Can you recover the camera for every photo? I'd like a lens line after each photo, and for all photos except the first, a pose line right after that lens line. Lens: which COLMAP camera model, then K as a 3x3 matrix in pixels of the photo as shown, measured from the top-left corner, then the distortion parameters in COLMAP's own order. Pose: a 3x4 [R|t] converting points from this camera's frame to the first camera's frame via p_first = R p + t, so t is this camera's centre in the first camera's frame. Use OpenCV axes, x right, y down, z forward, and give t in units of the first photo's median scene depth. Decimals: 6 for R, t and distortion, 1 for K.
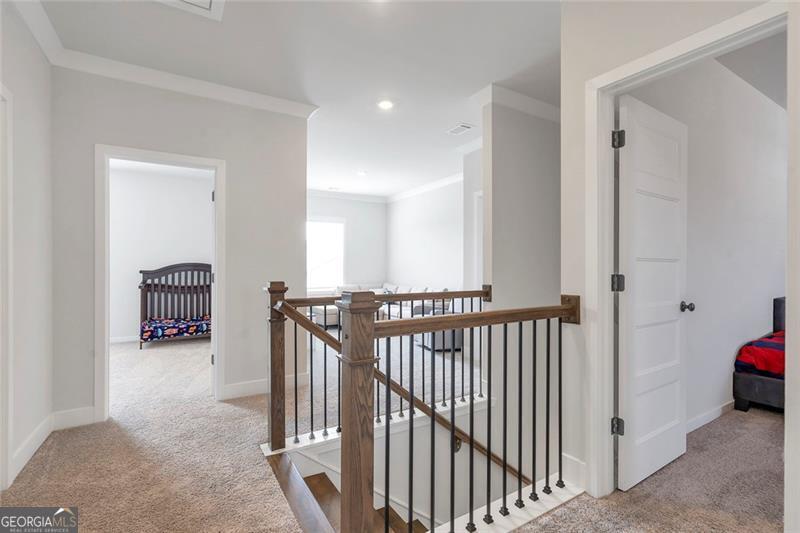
lens RADIAL K [[366.2, 0, 398.1], [0, 366.2, 267.4], [0, 0, 1]] dist [0.000588, -0.000088]
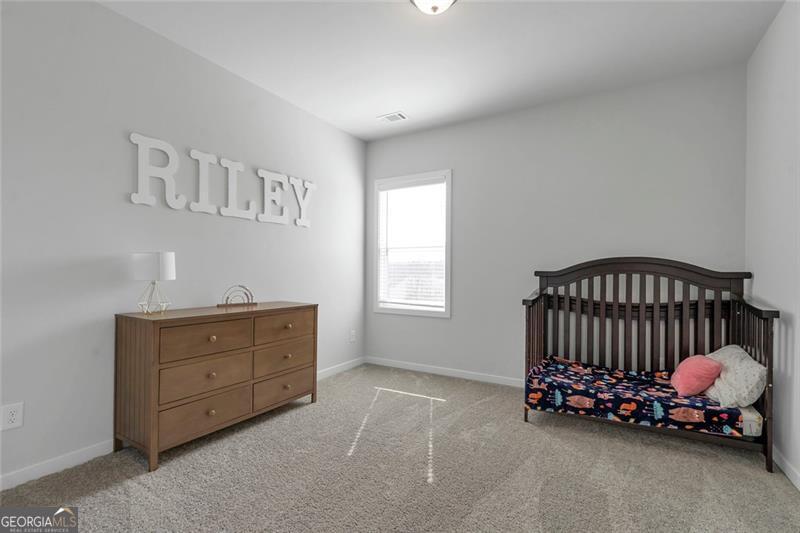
lens RADIAL K [[366.2, 0, 397.1], [0, 366.2, 265.8], [0, 0, 1]] dist [0.000588, -0.000088]
pose [[0.465514, -0.003373, -0.885034, -0.297387], [-0.004400, 0.999972, -0.006125, 0.004533], [0.885029, 0.006746, 0.465486, 0.543779]]
